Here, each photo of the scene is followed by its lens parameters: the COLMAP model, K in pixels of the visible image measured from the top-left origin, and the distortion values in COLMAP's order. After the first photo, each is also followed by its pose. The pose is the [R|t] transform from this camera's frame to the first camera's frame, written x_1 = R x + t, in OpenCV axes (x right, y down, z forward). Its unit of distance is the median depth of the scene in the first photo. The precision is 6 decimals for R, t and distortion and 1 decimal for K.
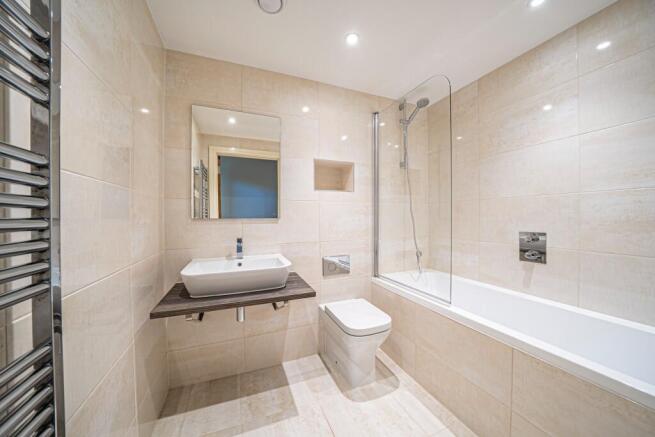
lens RADIAL K [[226.9, 0, 324.3], [0, 226.9, 217.4], [0, 0, 1]] dist [-0.016733, 0.000028]
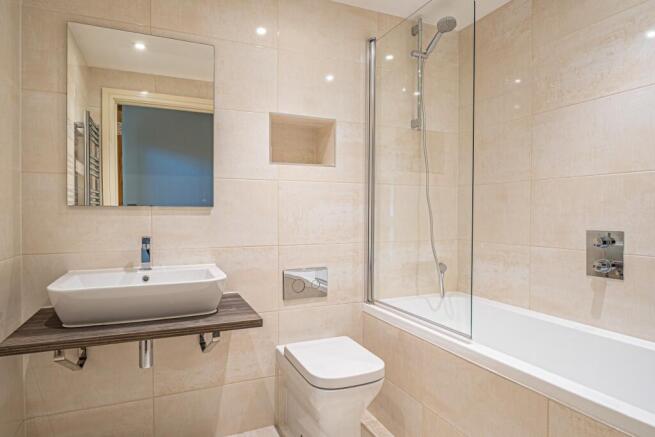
lens RADIAL K [[397.9, 0, 327.5], [0, 397.9, 218.5], [0, 0, 1]] dist [-0.001149, -0.000168]
pose [[0.999581, 0.007583, 0.027926, 0.086034], [-0.007817, 0.999935, 0.008305, 0.022983], [-0.027861, -0.008520, 0.999575, -0.103484]]
